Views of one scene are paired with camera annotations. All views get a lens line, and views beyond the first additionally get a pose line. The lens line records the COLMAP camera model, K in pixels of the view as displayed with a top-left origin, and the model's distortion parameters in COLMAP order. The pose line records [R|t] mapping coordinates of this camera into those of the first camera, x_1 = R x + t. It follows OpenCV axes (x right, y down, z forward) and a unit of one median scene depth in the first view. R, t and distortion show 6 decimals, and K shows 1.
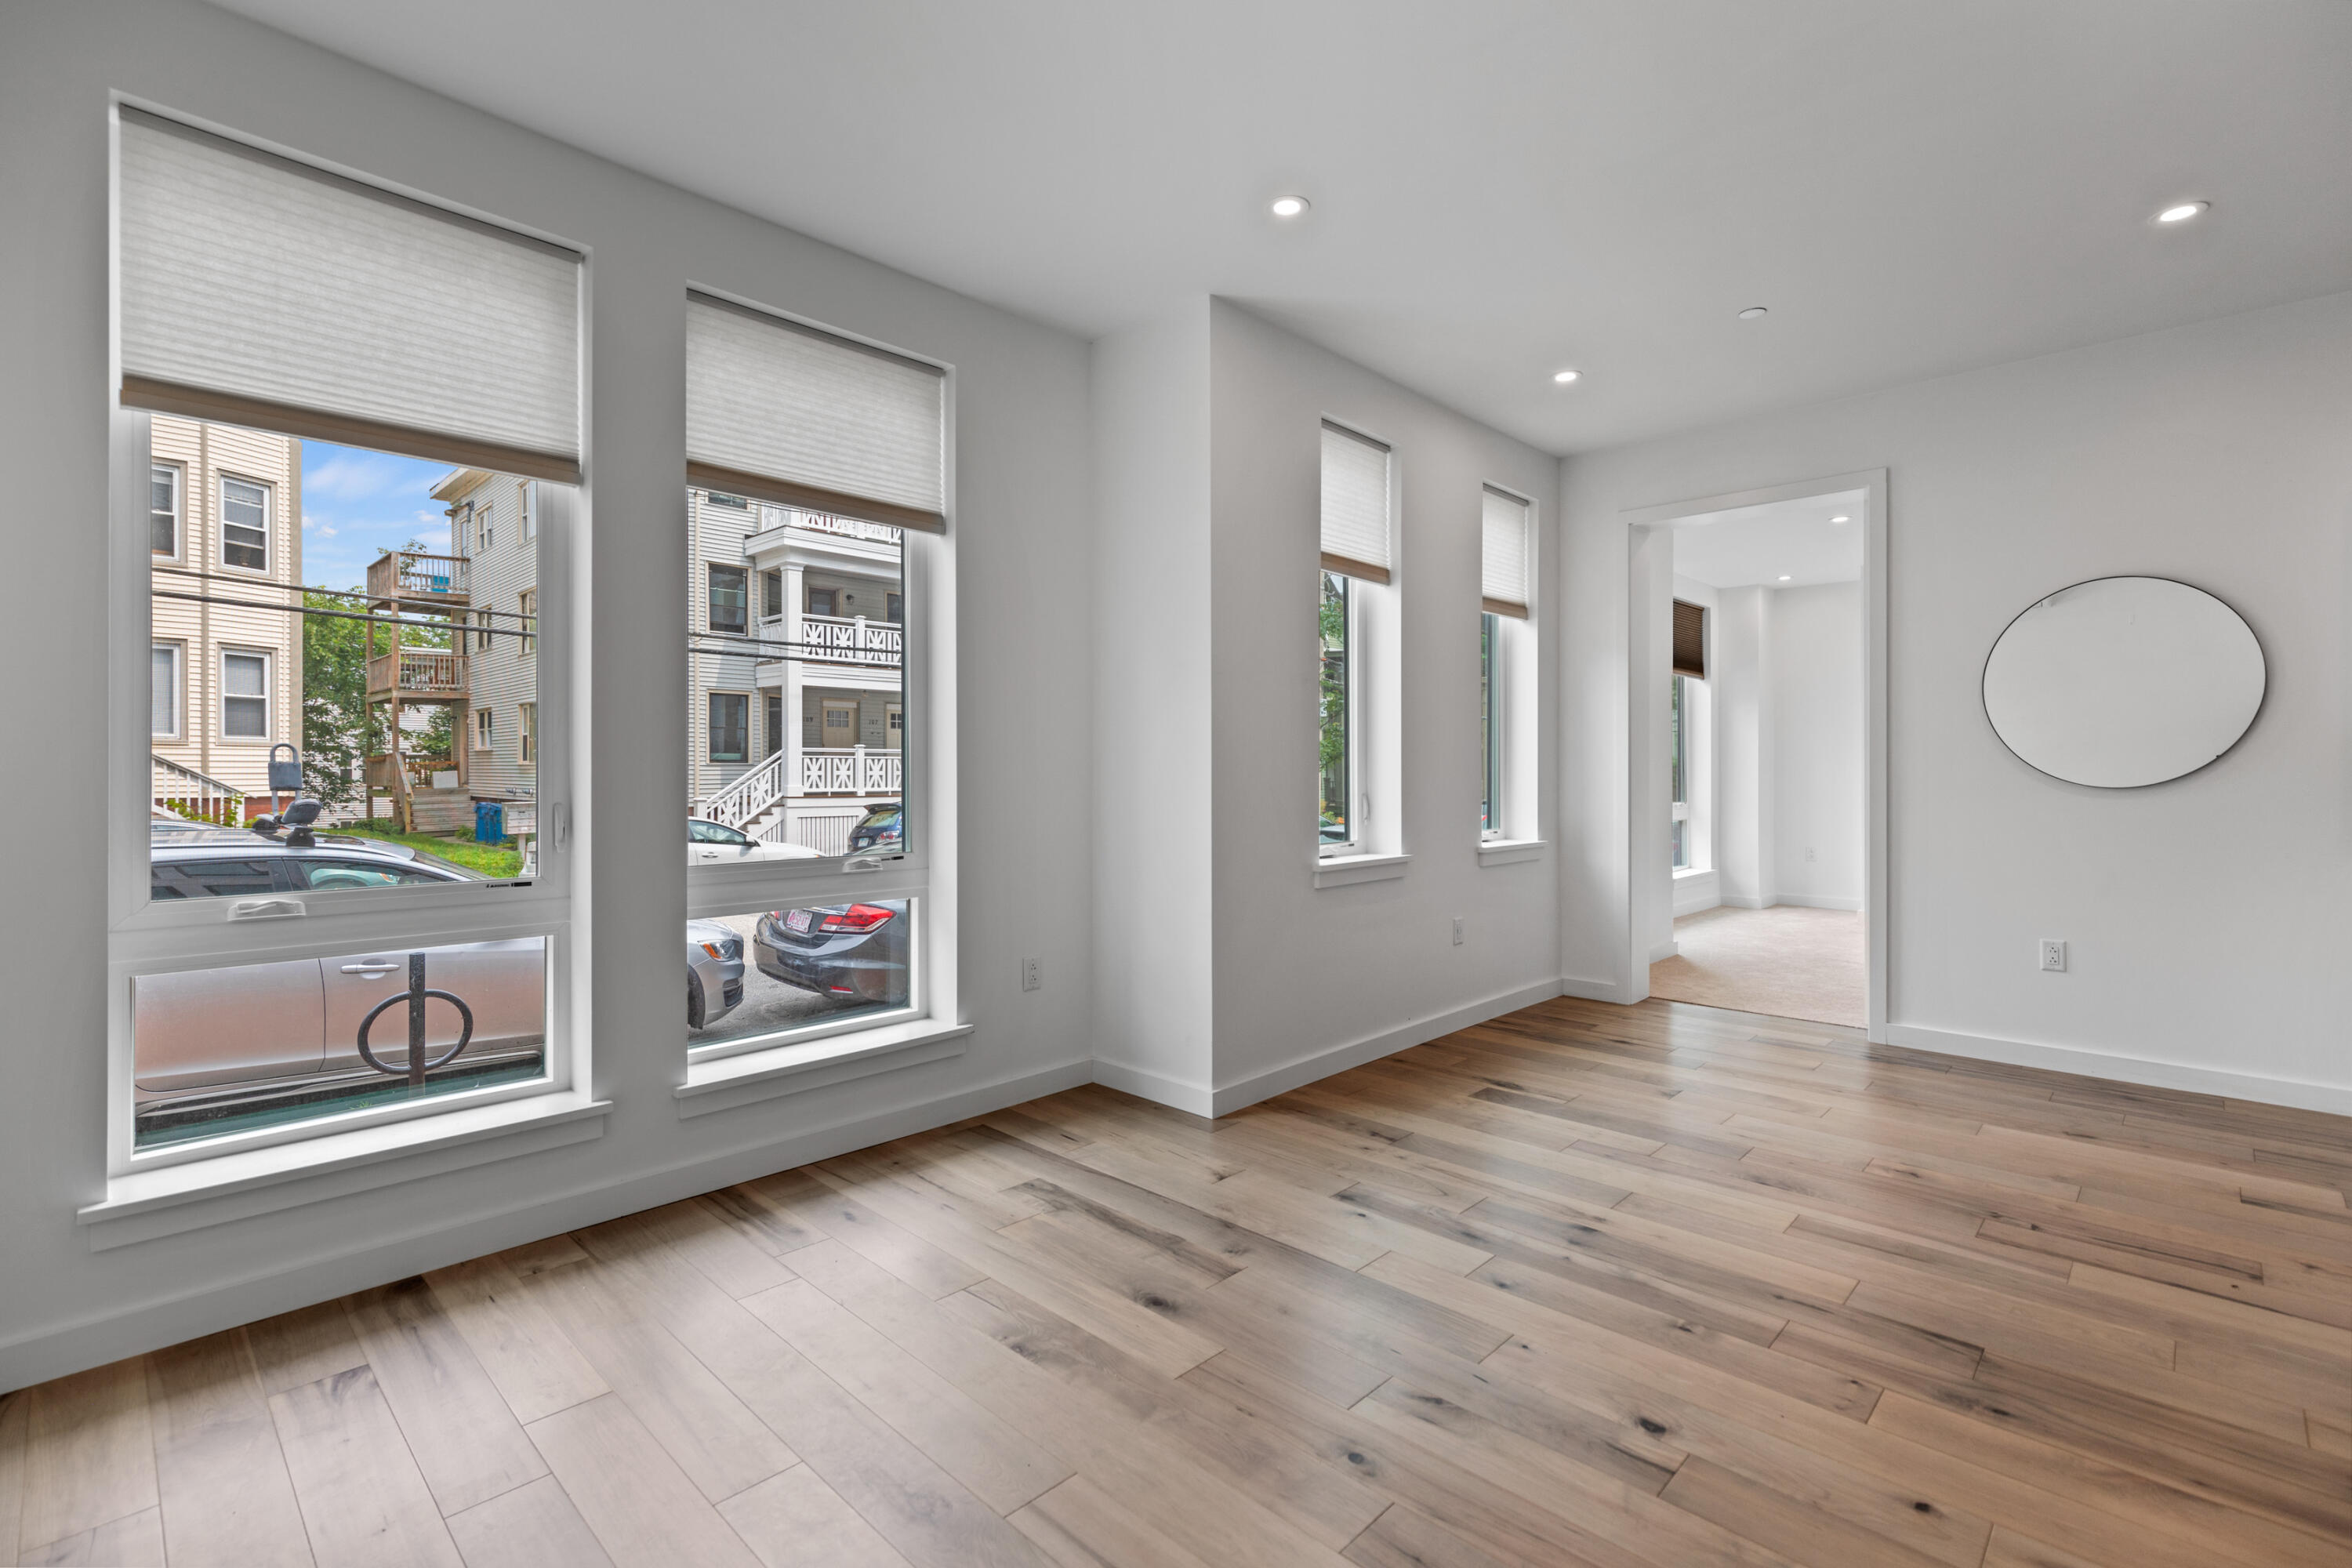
lens RADIAL K [[1061.0, 0, 1193.5], [0, 1061.0, 771.3], [0, 0, 1]] dist [0.002094, 0.000210]
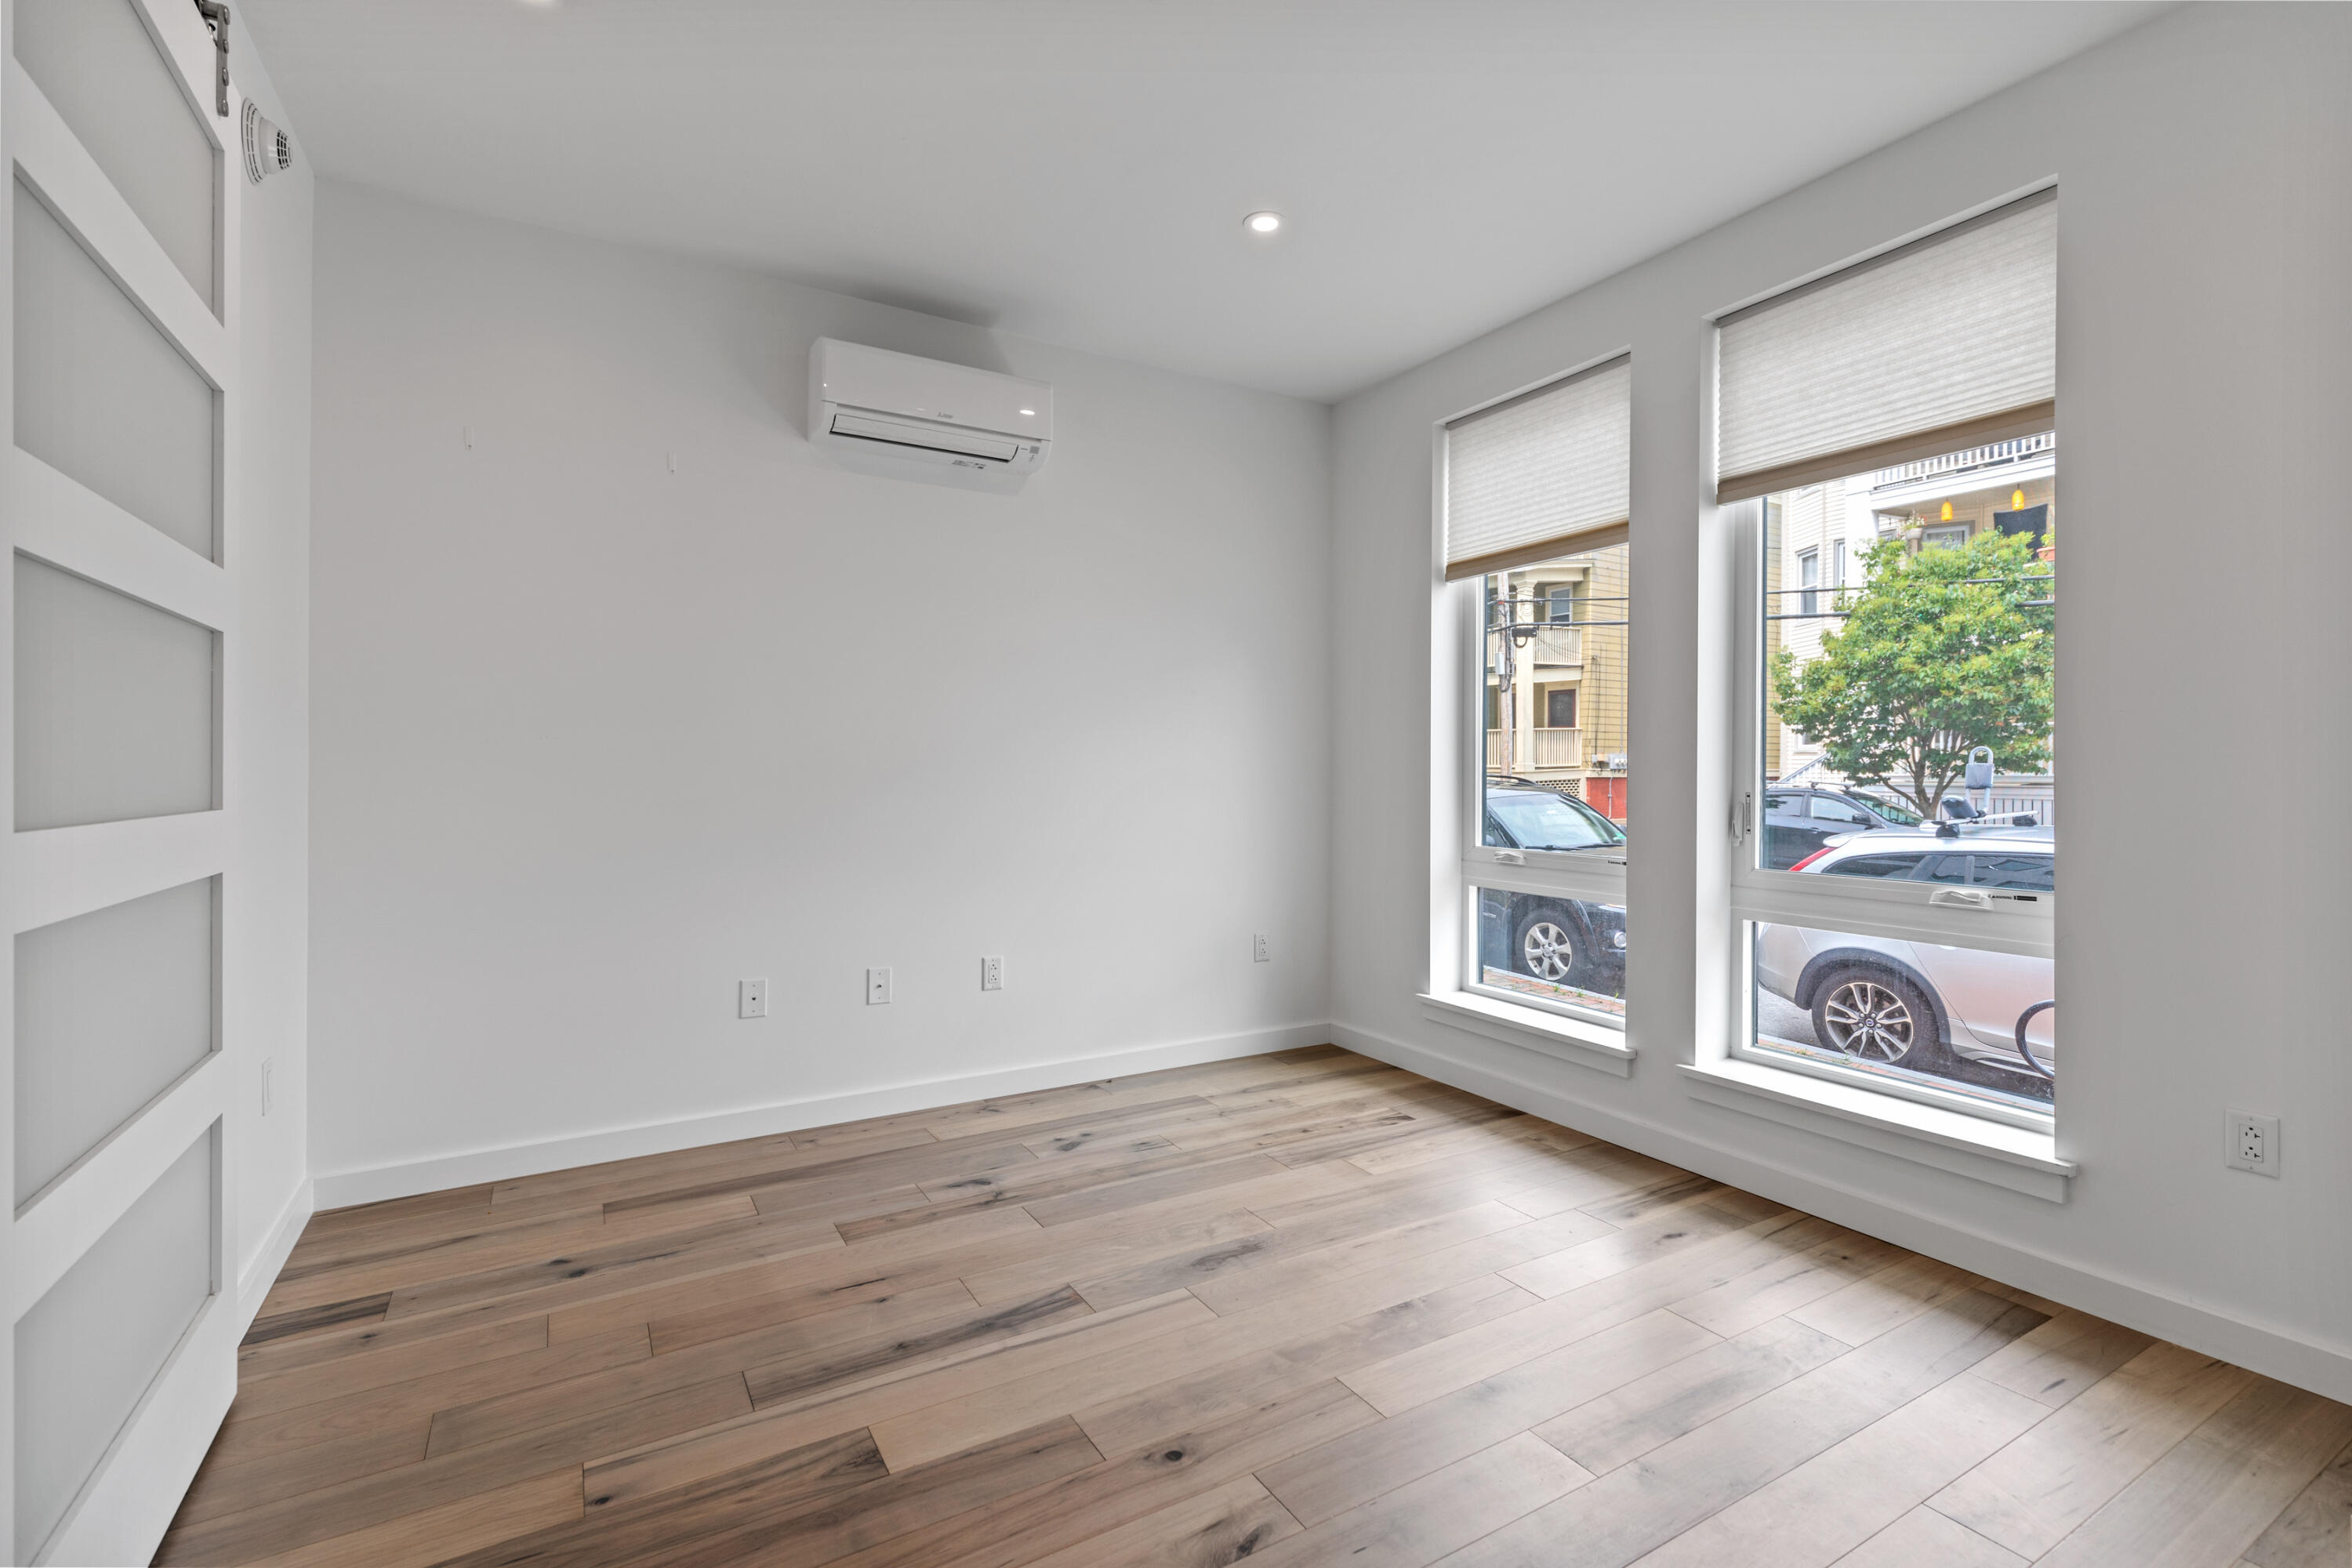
lens RADIAL K [[1061.0, 0, 1193.5], [0, 1061.0, 771.3], [0, 0, 1]] dist [0.002094, 0.000210]
pose [[-0.269351, -0.000599, -0.963042, 0.725001], [-0.007123, 0.999974, 0.001370, -0.001969], [0.963016, 0.007228, -0.269348, 0.832960]]
